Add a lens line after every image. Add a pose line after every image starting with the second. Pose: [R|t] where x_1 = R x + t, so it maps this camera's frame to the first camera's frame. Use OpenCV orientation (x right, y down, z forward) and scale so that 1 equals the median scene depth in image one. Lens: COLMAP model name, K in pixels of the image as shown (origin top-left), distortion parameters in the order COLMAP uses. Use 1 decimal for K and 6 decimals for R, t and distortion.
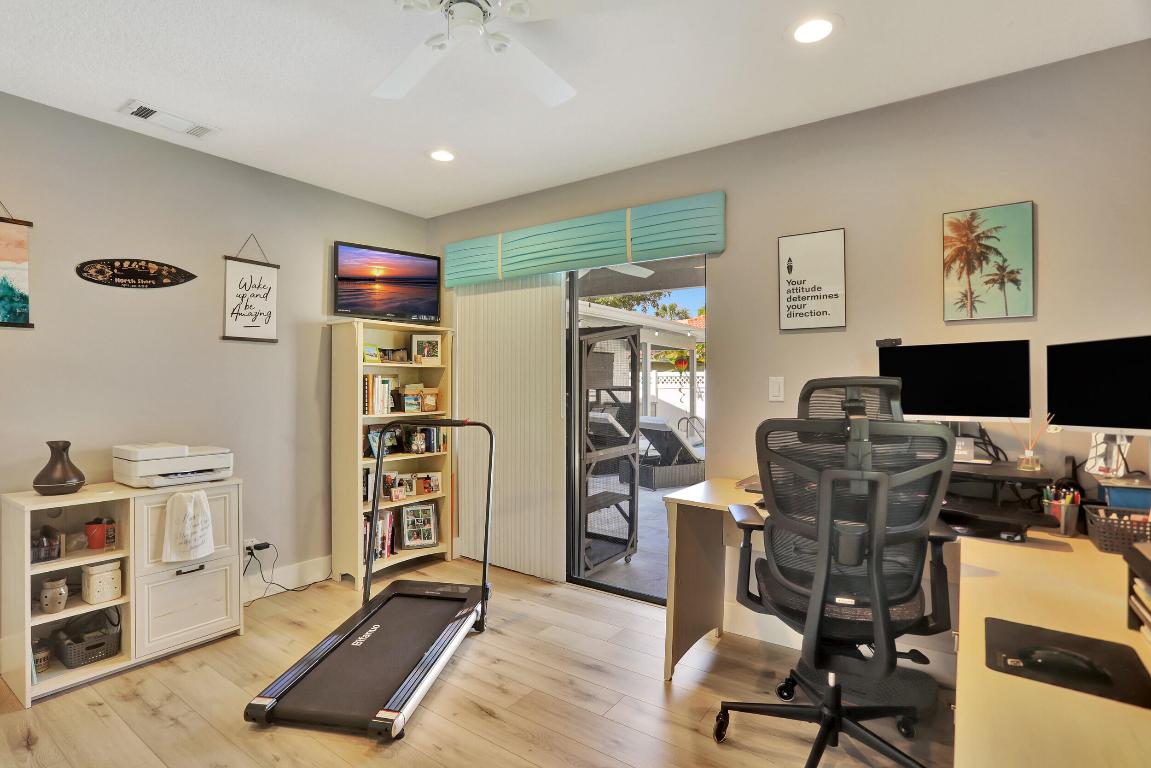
lens RADIAL K [[563.5, 0, 574.3], [0, 563.5, 386.5], [0, 0, 1]] dist [-0.055471, 0.024734]
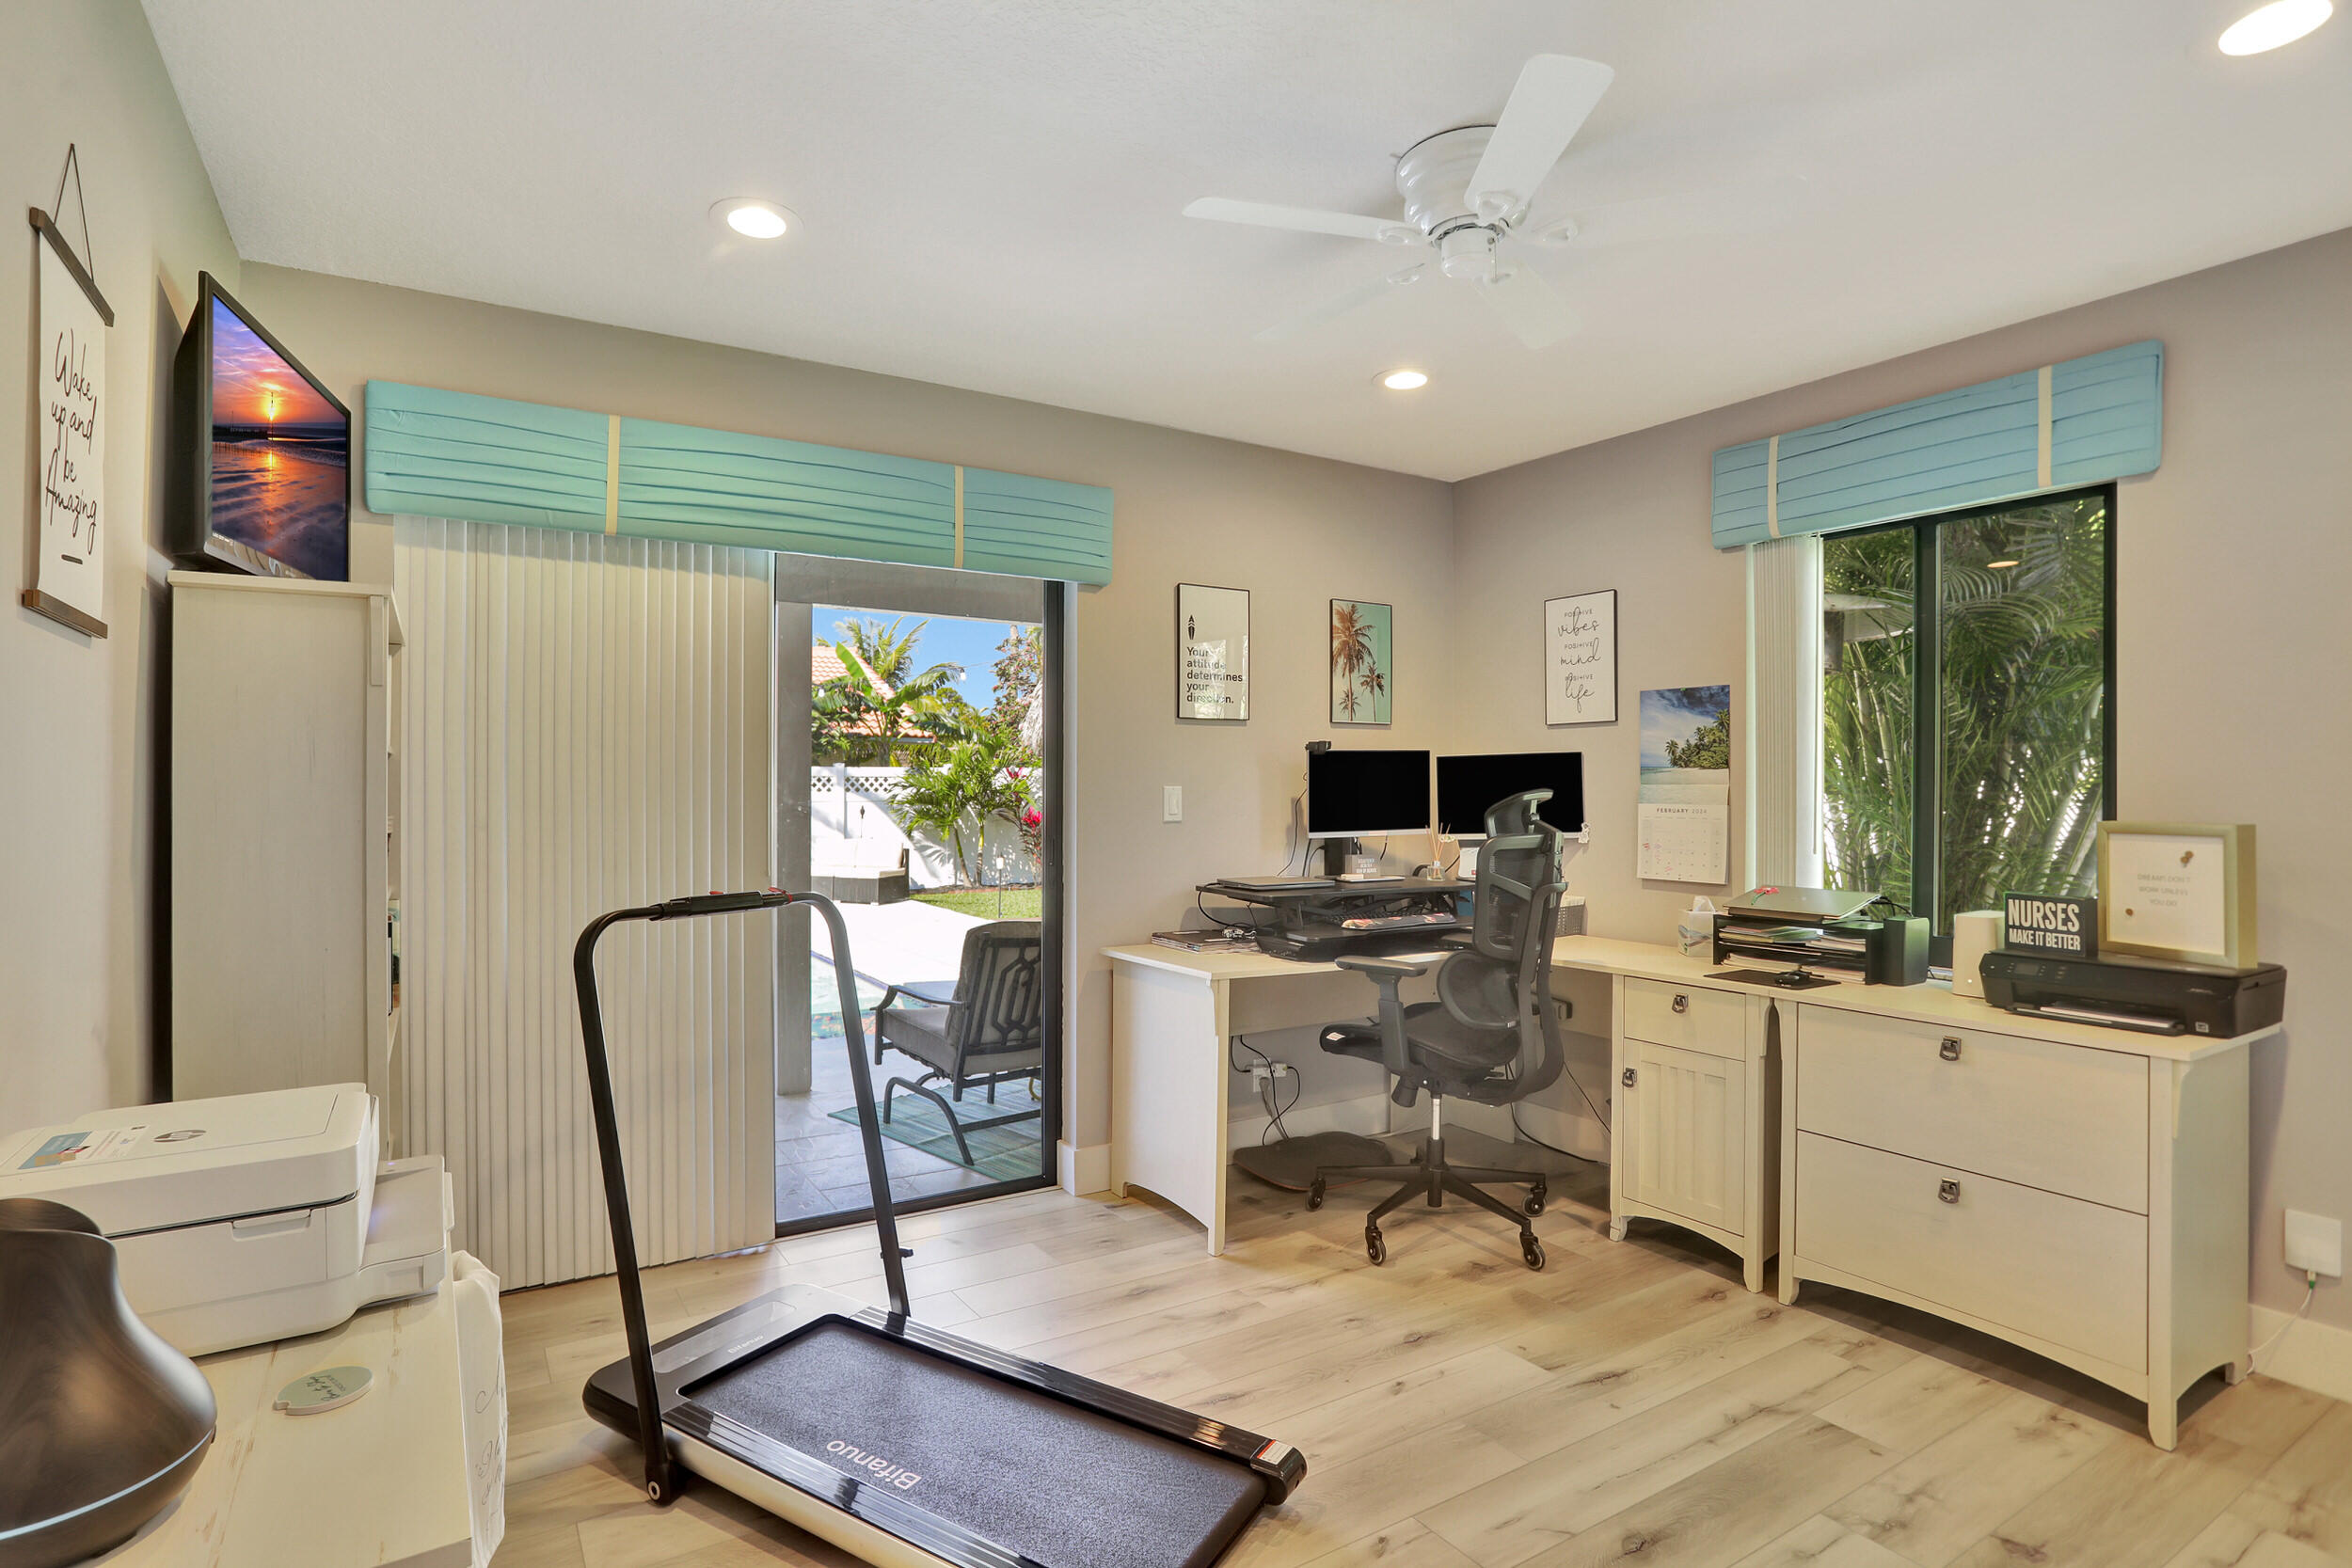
lens RADIAL K [[1151.3, 0, 1168.3], [0, 1151.3, 781.9], [0, 0, 1]] dist [-0.055471, 0.024734]
pose [[0.389544, 0.003587, 0.921001, -1.107134], [0.008665, 0.999934, -0.007559, -0.014716], [-0.920967, 0.010925, 0.389487, 0.542914]]
